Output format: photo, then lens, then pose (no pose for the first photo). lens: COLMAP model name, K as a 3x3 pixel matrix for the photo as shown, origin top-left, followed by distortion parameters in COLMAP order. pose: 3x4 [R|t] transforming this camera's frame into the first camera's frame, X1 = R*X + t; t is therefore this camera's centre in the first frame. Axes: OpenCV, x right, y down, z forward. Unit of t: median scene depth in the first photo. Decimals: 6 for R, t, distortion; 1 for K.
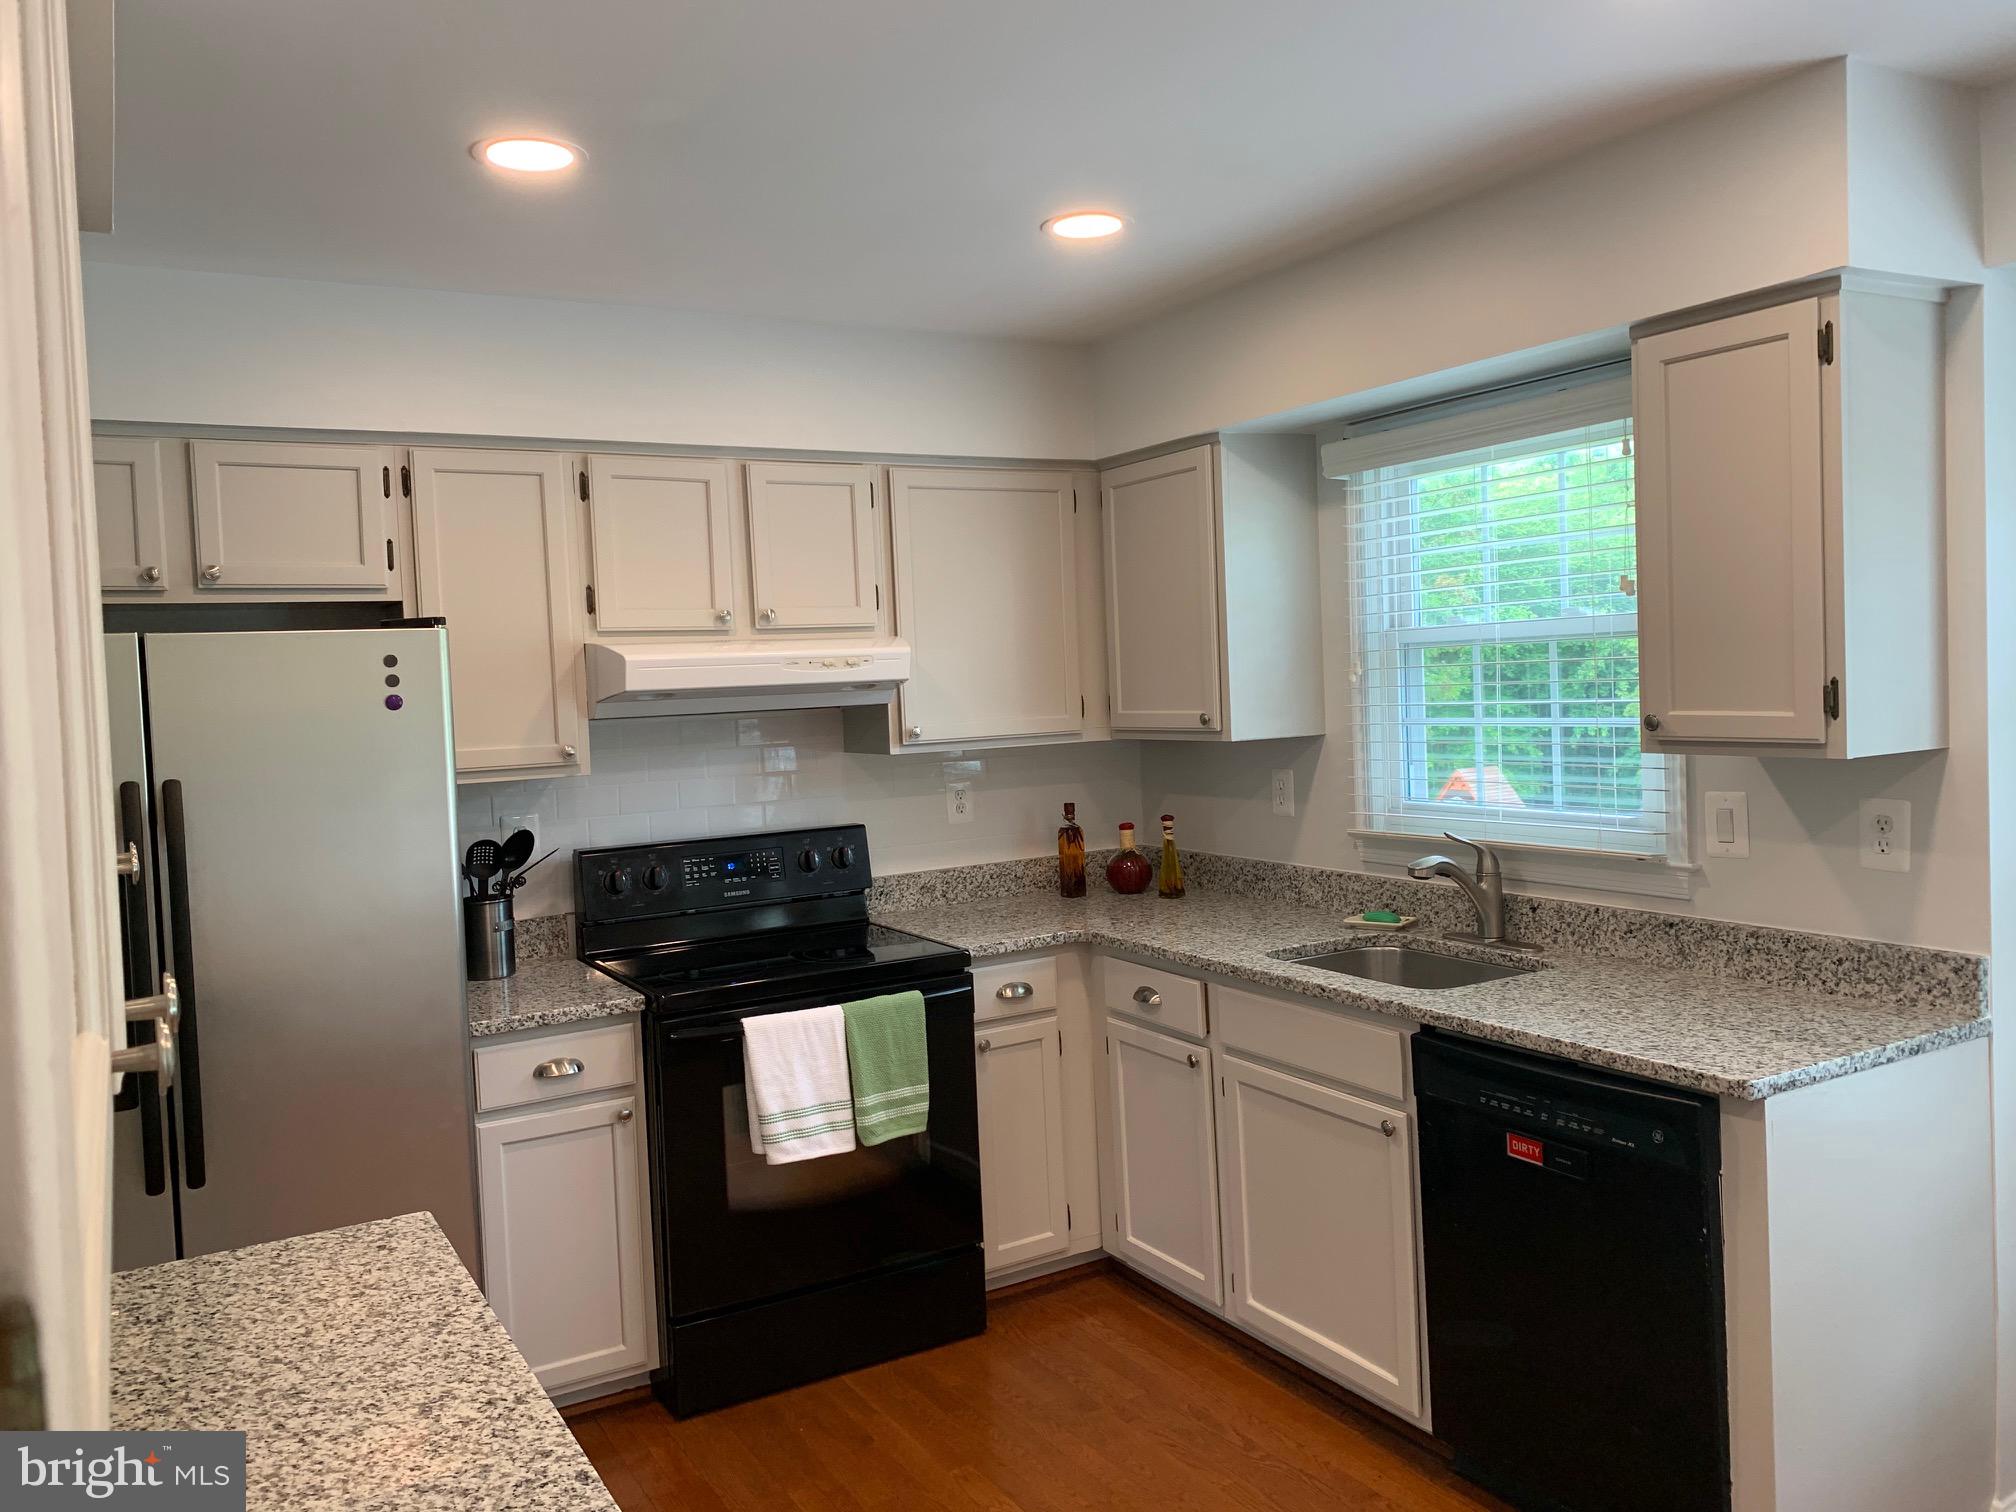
lens RADIAL K [[1530.4, 0, 1016.4], [0, 1530.4, 745.2], [0, 0, 1]] dist [0.062172, -0.059015]
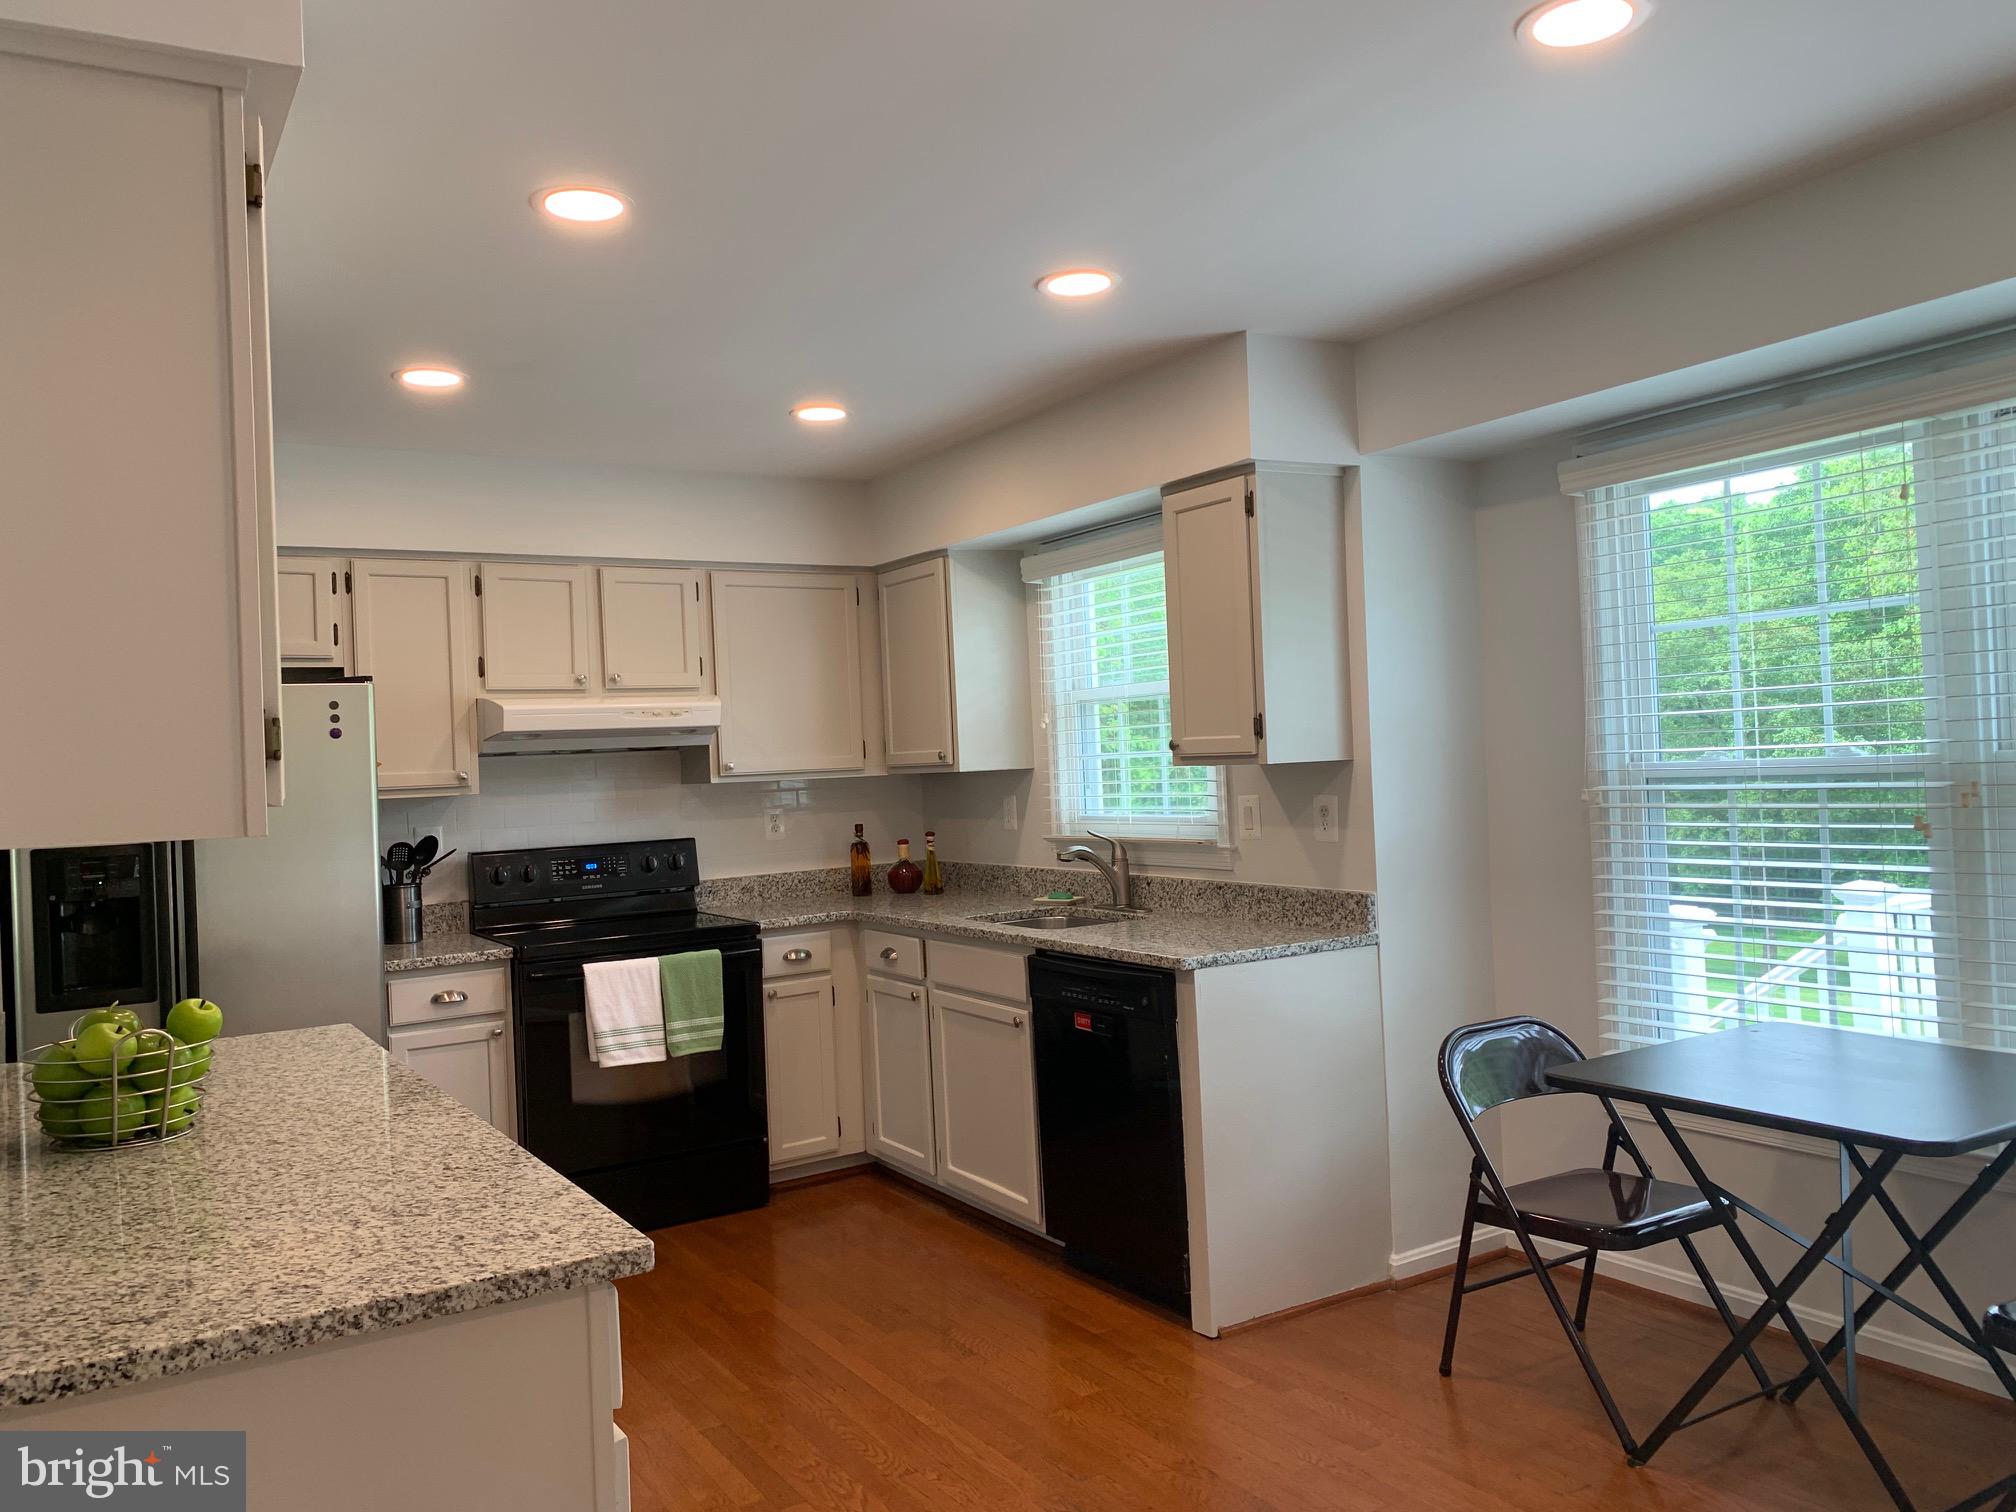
lens RADIAL K [[1523.8, 0, 997.5], [0, 1523.8, 750.3], [0, 0, 1]] dist [0.124740, -0.238580]
pose [[0.999807, -0.000837, 0.019649, 0.179203], [0.001846, 0.998677, -0.051396, 0.058794], [-0.019580, 0.051423, 0.998485, -0.436373]]
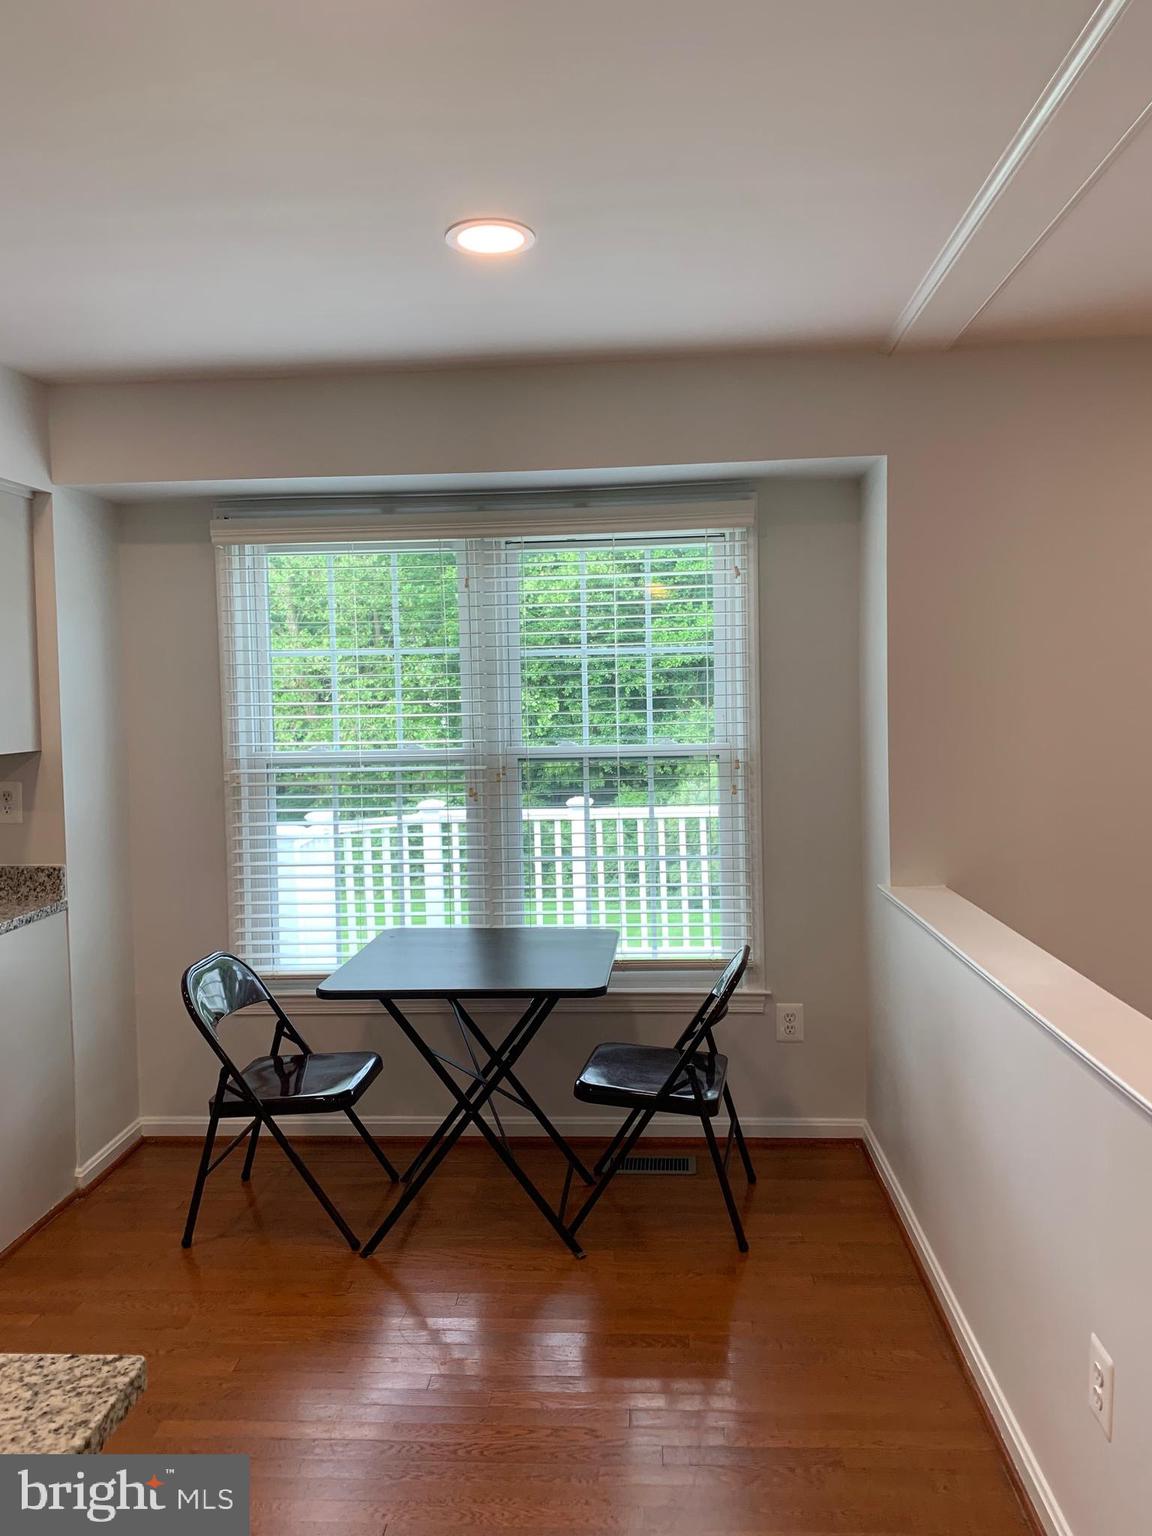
lens RADIAL K [[1153.4, 0, 579.3], [0, 1153.4, 756.6], [0, 0, 1]] dist [0.004836, -0.008354]
pose [[0.552346, -0.010429, 0.833550, -0.130470], [0.029483, 0.999541, -0.007031, 0.029996], [-0.833093, 0.028459, 0.552400, -0.195900]]
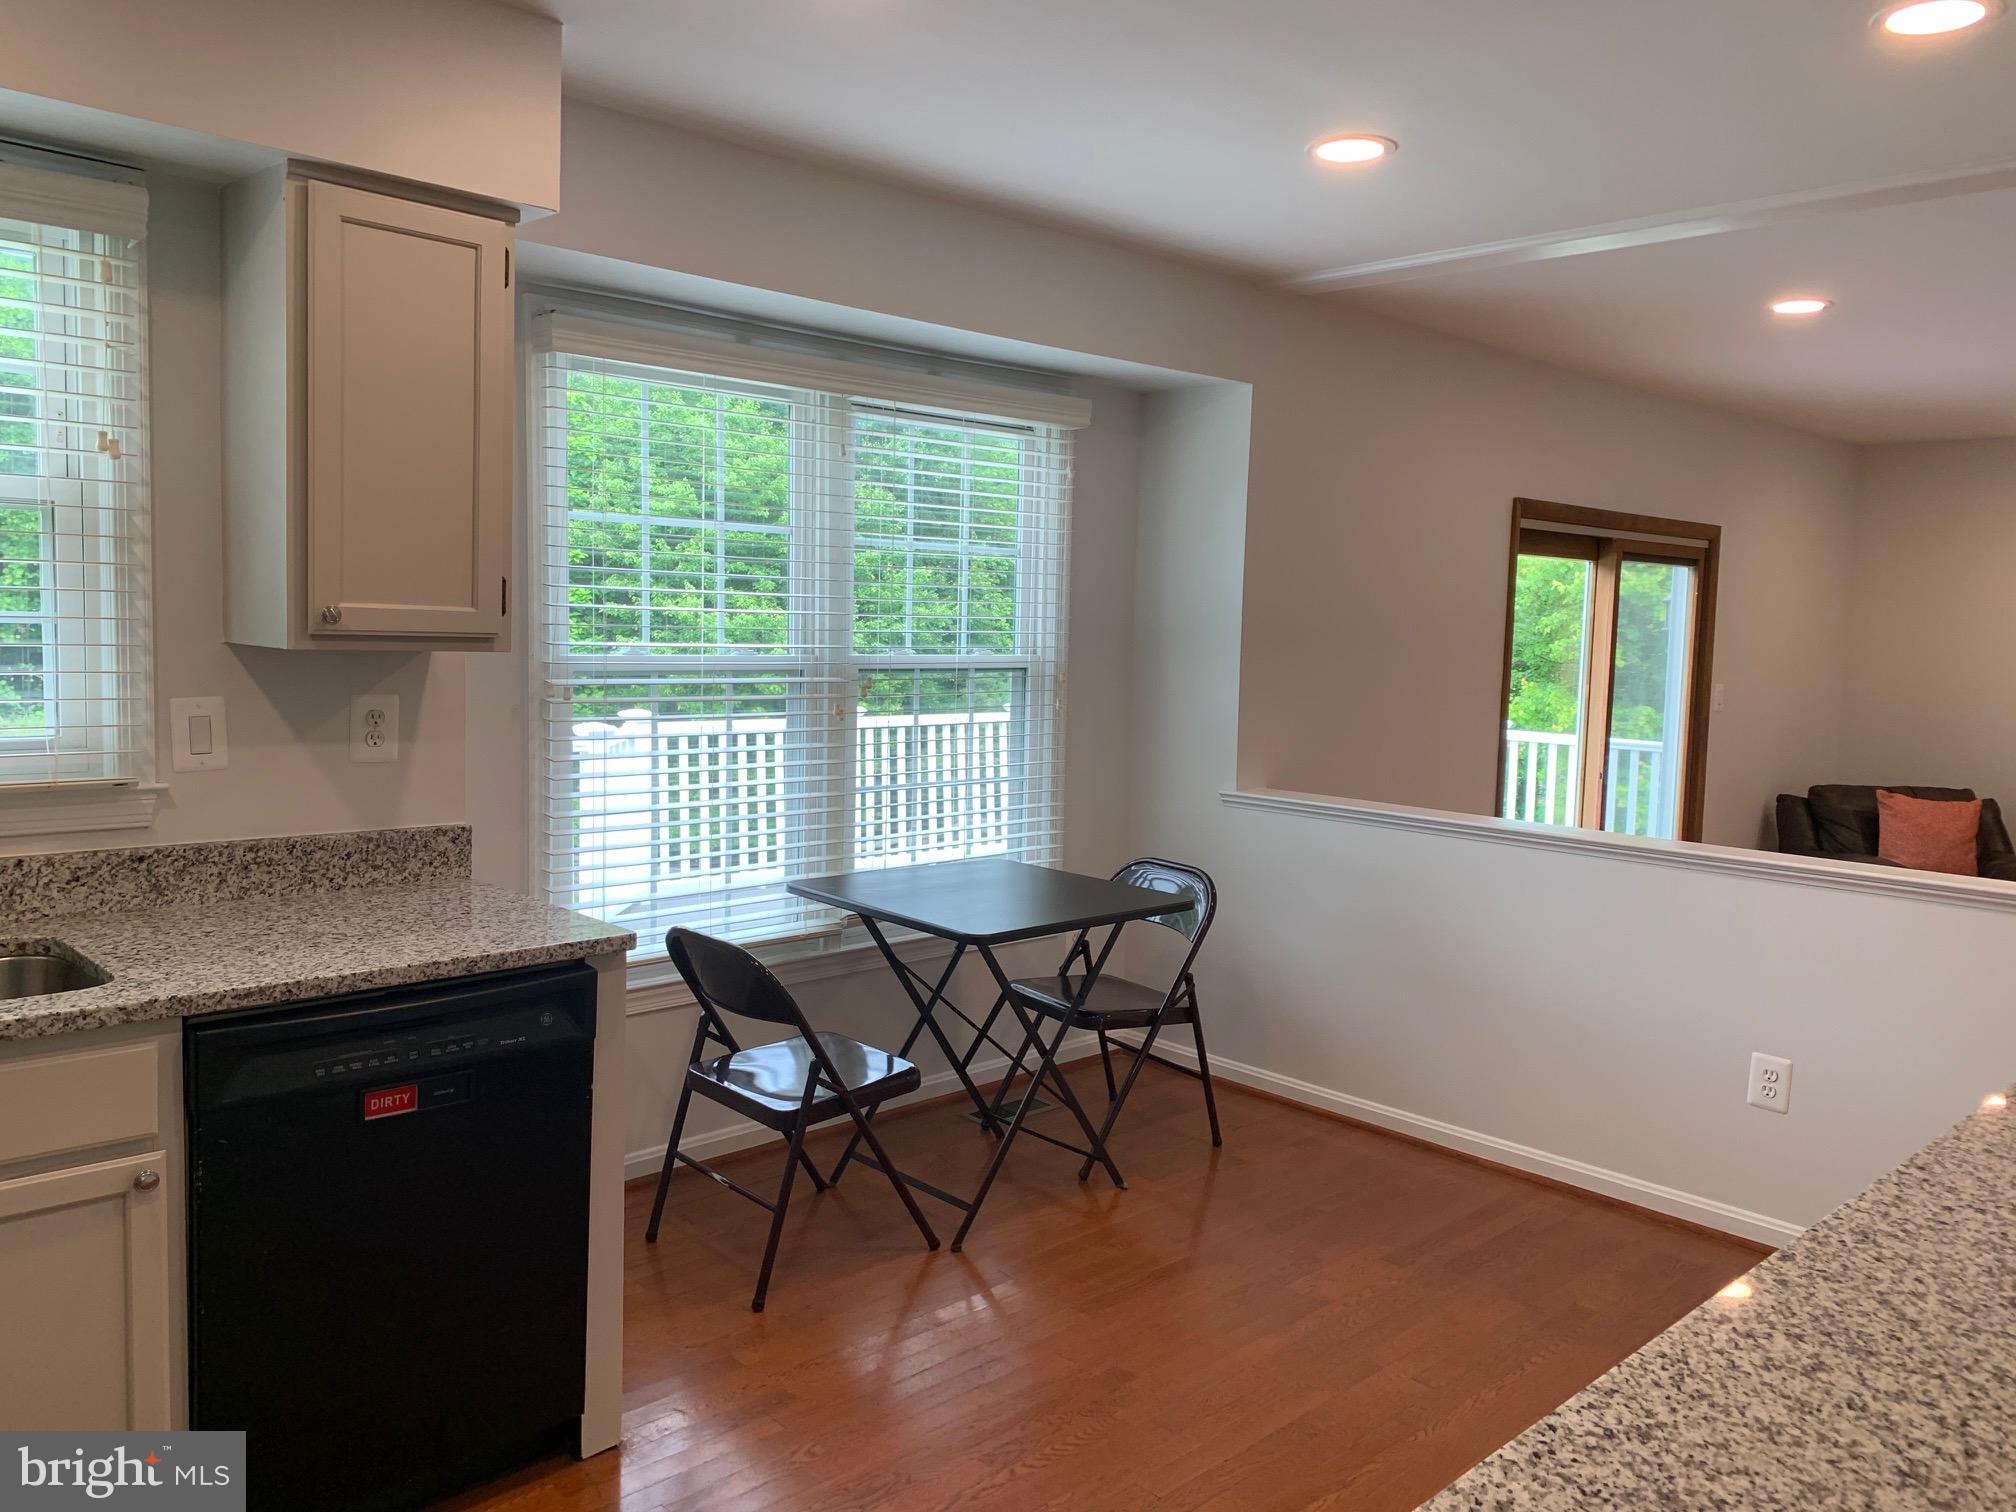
lens RADIAL K [[1522.7, 0, 988.9], [0, 1522.7, 746.0], [0, 0, 1]] dist [0.012641, -0.009896]
pose [[-0.229983, -0.048448, 0.971988, -0.474324], [0.021071, 0.998278, 0.054744, 0.018647], [-0.972967, 0.033071, -0.228566, 0.718835]]
